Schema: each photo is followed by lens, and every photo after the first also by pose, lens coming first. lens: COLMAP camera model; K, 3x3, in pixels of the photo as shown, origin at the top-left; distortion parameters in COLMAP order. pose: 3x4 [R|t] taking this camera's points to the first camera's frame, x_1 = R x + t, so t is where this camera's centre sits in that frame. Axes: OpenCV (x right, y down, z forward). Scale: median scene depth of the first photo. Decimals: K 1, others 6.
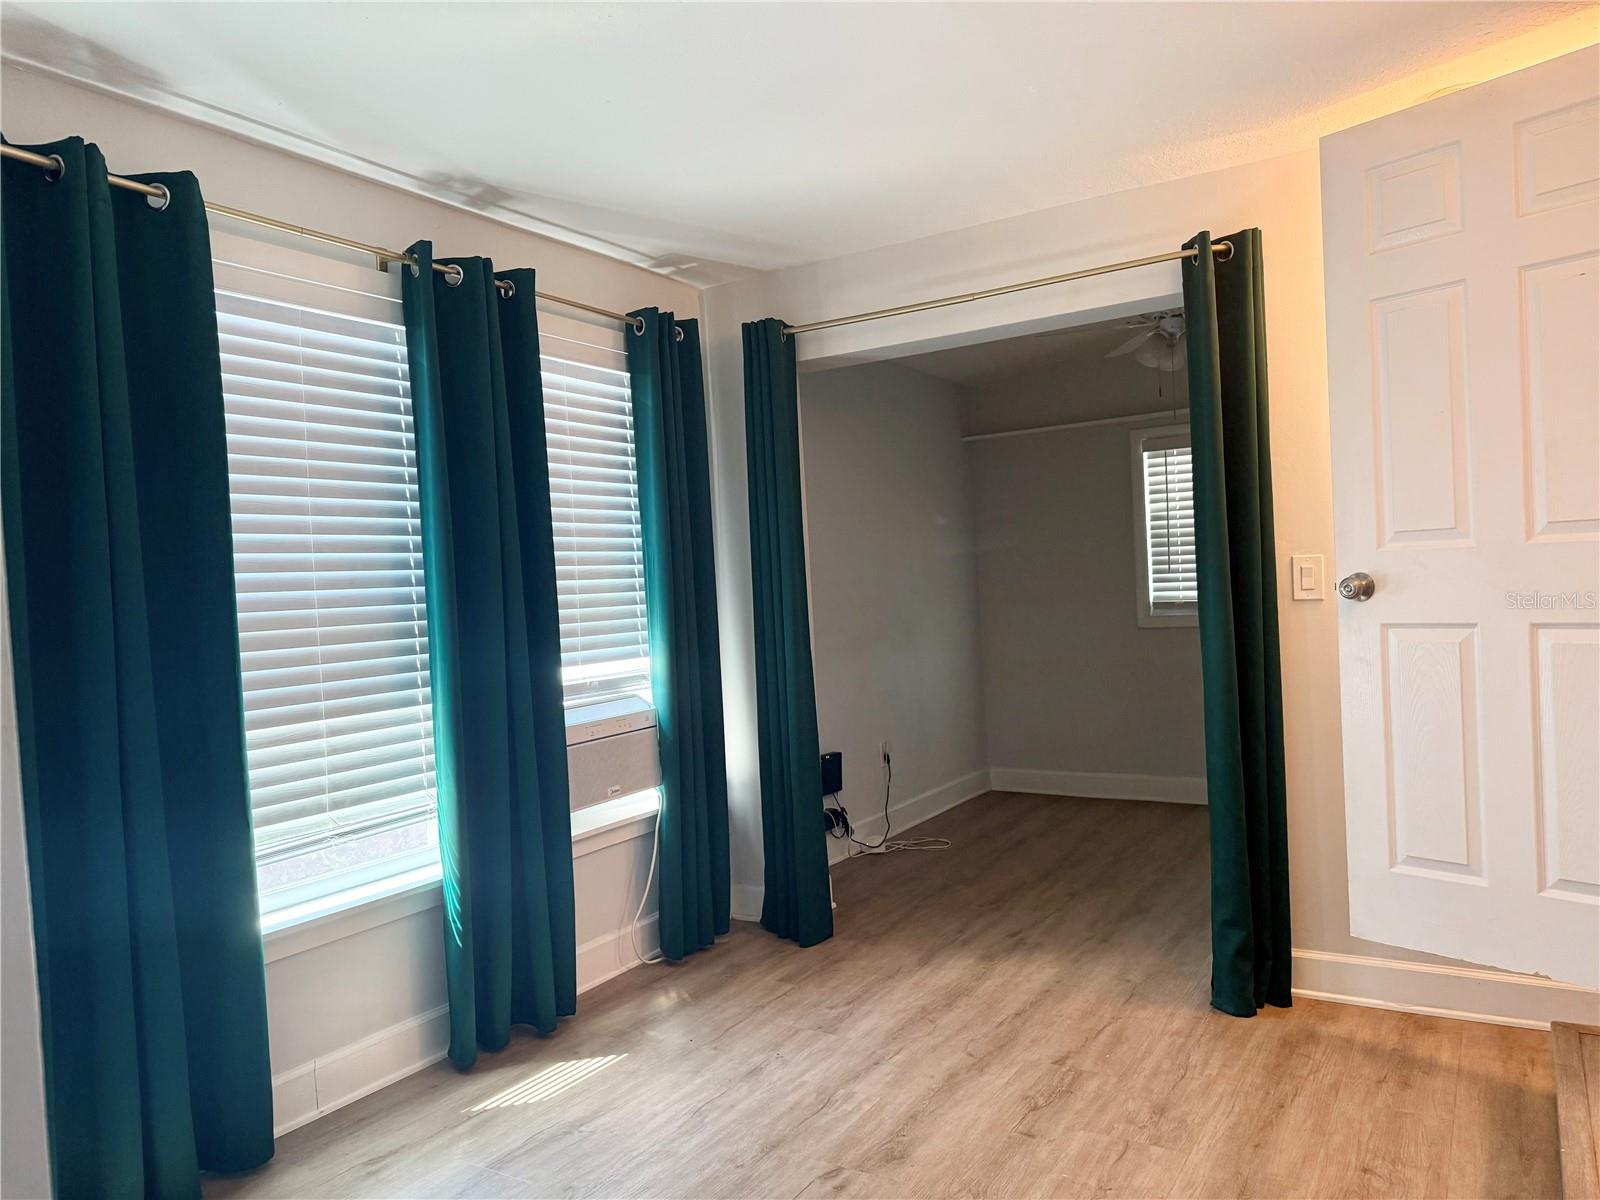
lens RADIAL K [[1078.1, 0, 800.0], [0, 1078.1, 600.0], [0, 0, 1]] dist [0.039812, -0.002474]
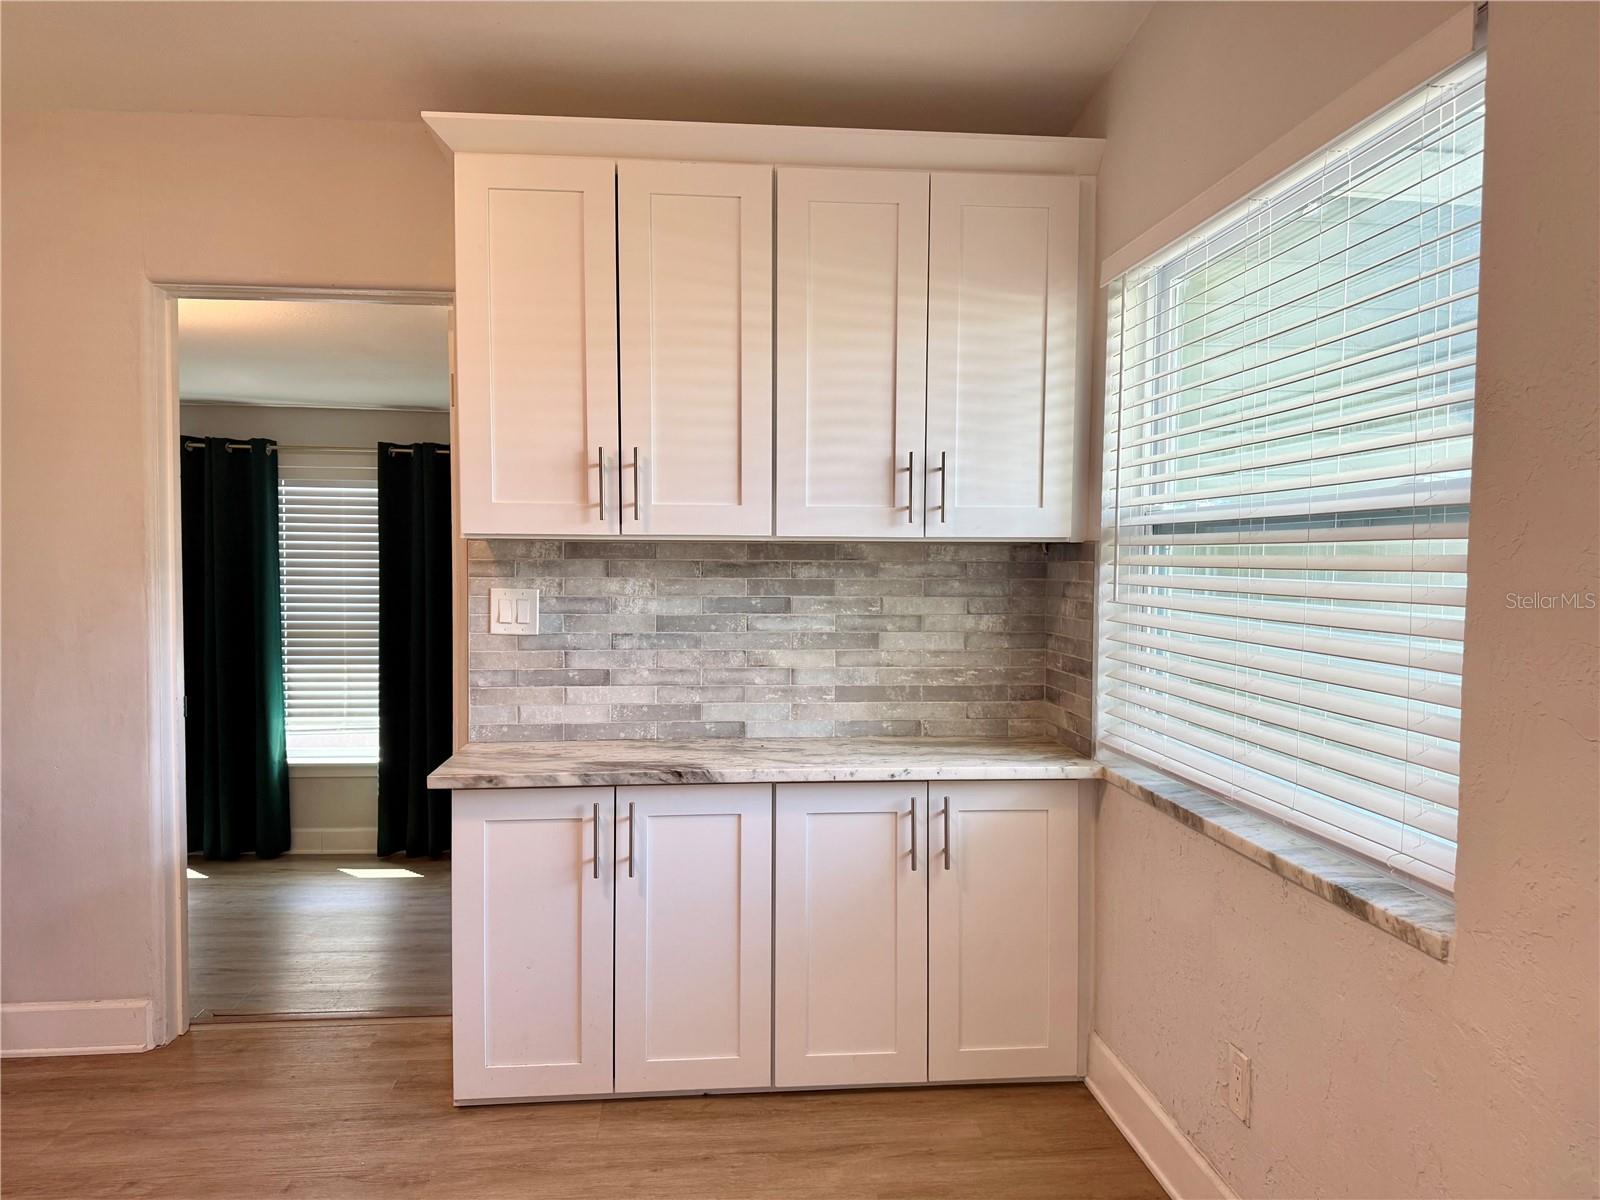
lens RADIAL K [[1078.1, 0, 800.0], [0, 1078.1, 600.0], [0, 0, 1]] dist [0.039812, -0.002474]
pose [[0.621855, 0.088481, -0.778118, 1.742620], [-0.053161, 0.996074, 0.070781, -0.228267], [0.781326, -0.002650, 0.624117, 0.378798]]
